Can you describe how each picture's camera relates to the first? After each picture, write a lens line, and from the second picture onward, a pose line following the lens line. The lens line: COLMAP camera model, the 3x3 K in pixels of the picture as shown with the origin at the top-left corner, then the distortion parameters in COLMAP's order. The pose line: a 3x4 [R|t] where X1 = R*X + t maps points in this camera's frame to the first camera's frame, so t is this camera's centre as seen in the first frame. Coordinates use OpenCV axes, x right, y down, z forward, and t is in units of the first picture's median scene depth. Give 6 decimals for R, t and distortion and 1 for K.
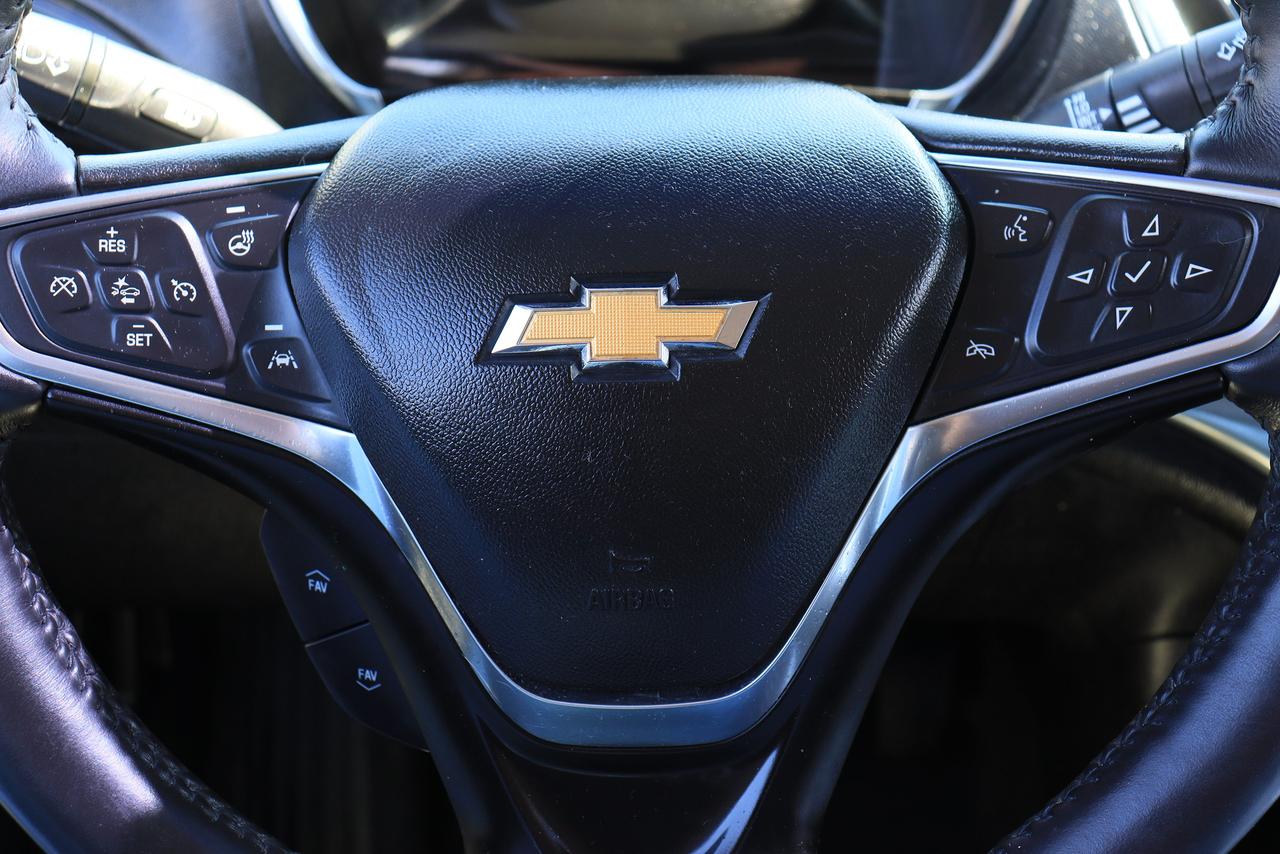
lens RADIAL K [[1549.8, 0, 639.8], [0, 1549.8, 428.7], [0, 0, 1]] dist [-0.001722, 0.000000]
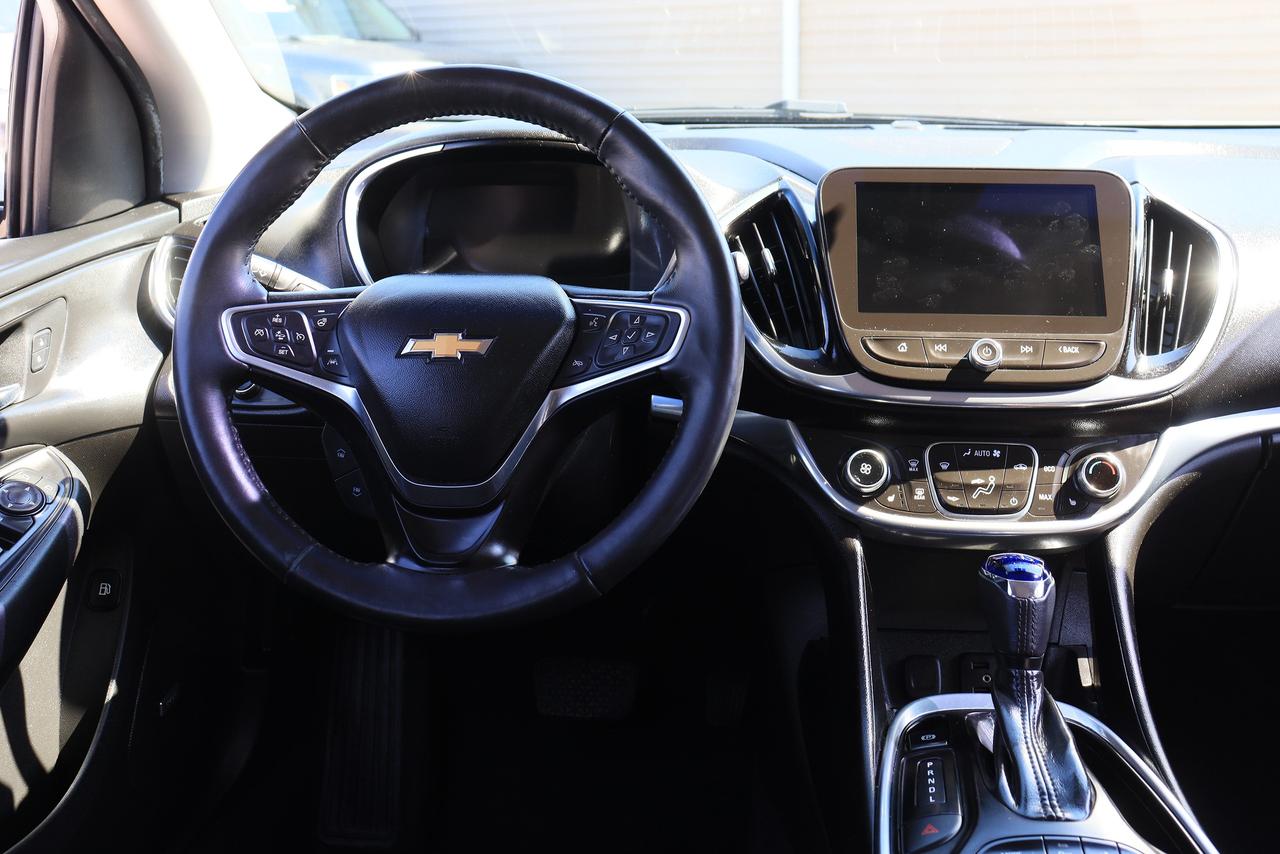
lens RADIAL K [[1417.7, 0, 641.0], [0, 1417.7, 426.8], [0, 0, 1]] dist [-0.012162, 0.000000]
pose [[0.996988, 0.023585, -0.073883, 0.524951], [-0.039142, 0.975431, -0.216801, 0.610509], [0.066954, 0.219040, 0.973416, -1.453032]]
